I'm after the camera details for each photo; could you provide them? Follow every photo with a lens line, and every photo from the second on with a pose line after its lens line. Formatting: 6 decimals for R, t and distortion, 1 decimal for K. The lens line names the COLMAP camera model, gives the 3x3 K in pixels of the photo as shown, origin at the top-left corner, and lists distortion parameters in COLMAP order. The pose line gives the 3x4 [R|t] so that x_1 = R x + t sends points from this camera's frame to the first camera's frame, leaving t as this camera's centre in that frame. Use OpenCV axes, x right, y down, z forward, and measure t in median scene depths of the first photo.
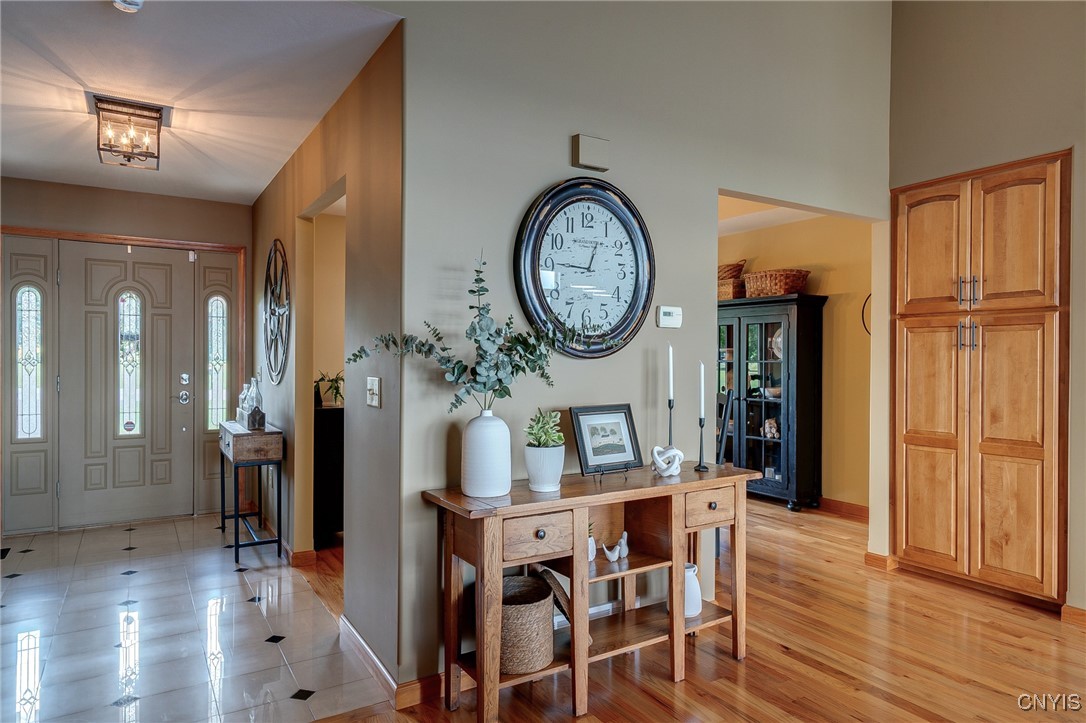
lens RADIAL K [[663.4, 0, 535.6], [0, 663.4, 360.5], [0, 0, 1]] dist [0.002987, 0.001862]
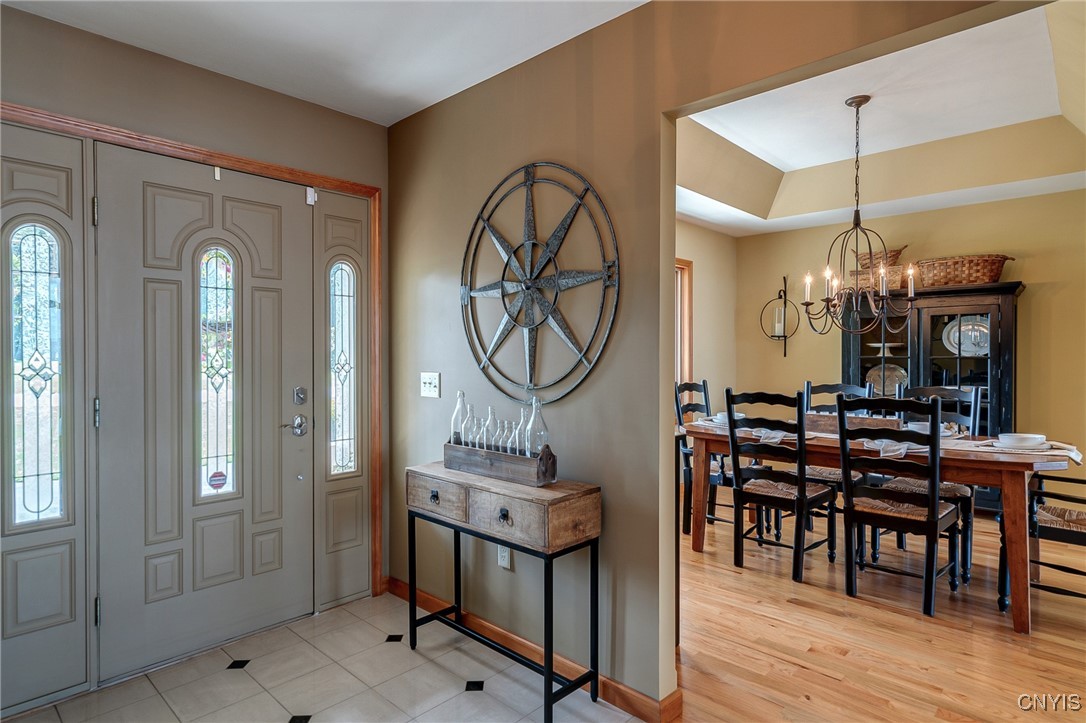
lens RADIAL K [[614.6, 0, 547.0], [0, 614.6, 355.2], [0, 0, 1]] dist [0.012341, -0.004551]
pose [[0.963174, -0.007151, 0.268784, -0.486574], [0.006130, 0.999970, 0.004637, -0.010799], [-0.268810, -0.002819, 0.963189, 0.412372]]
